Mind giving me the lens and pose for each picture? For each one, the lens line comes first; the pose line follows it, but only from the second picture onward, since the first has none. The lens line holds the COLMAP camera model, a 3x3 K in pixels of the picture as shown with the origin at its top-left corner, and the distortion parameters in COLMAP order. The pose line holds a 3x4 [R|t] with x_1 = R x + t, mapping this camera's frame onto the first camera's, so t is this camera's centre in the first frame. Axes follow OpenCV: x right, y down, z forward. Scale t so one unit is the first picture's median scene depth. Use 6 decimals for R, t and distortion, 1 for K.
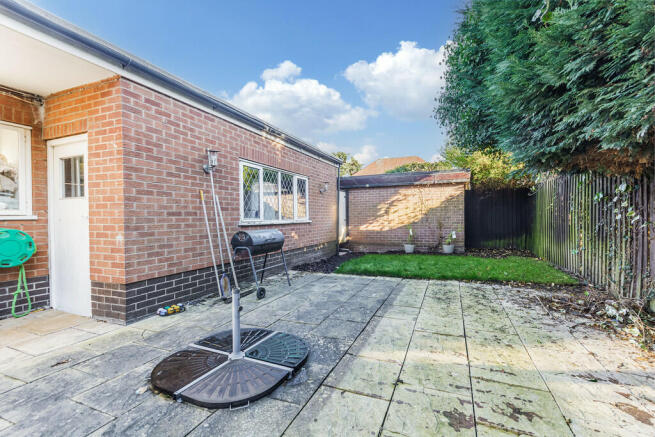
lens RADIAL K [[285.4, 0, 346.7], [0, 285.4, 220.0], [0, 0, 1]] dist [0.005218, 0.000256]
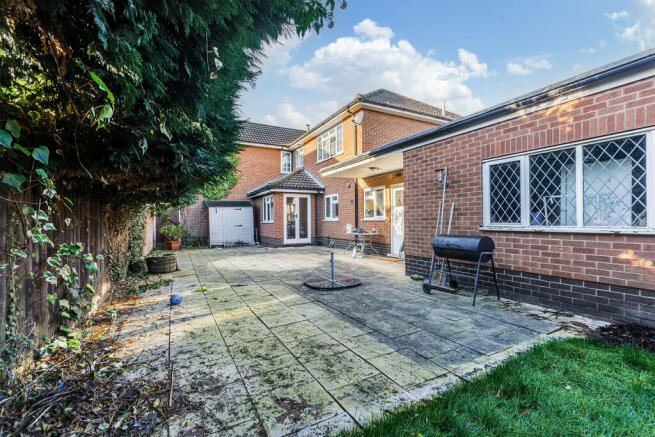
lens RADIAL K [[285.4, 0, 332.3], [0, 285.4, 223.1], [0, 0, 1]] dist [0.005218, 0.000256]
pose [[-0.650122, 0.024659, -0.759429, 0.928703], [0.007902, 0.999639, 0.025694, -0.044944], [0.759788, 0.010704, -0.650082, 1.660239]]
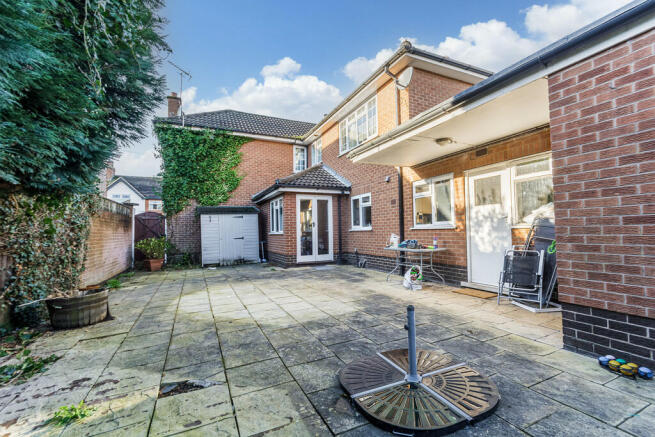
lens RADIAL K [[285.4, 0, 334.4], [0, 285.4, 221.5], [0, 0, 1]] dist [0.005218, 0.000256]
pose [[-0.684067, -0.000877, -0.729419, 0.315204], [0.018913, 0.999642, -0.018939, -0.018866], [0.729174, -0.026750, -0.683805, 0.957141]]
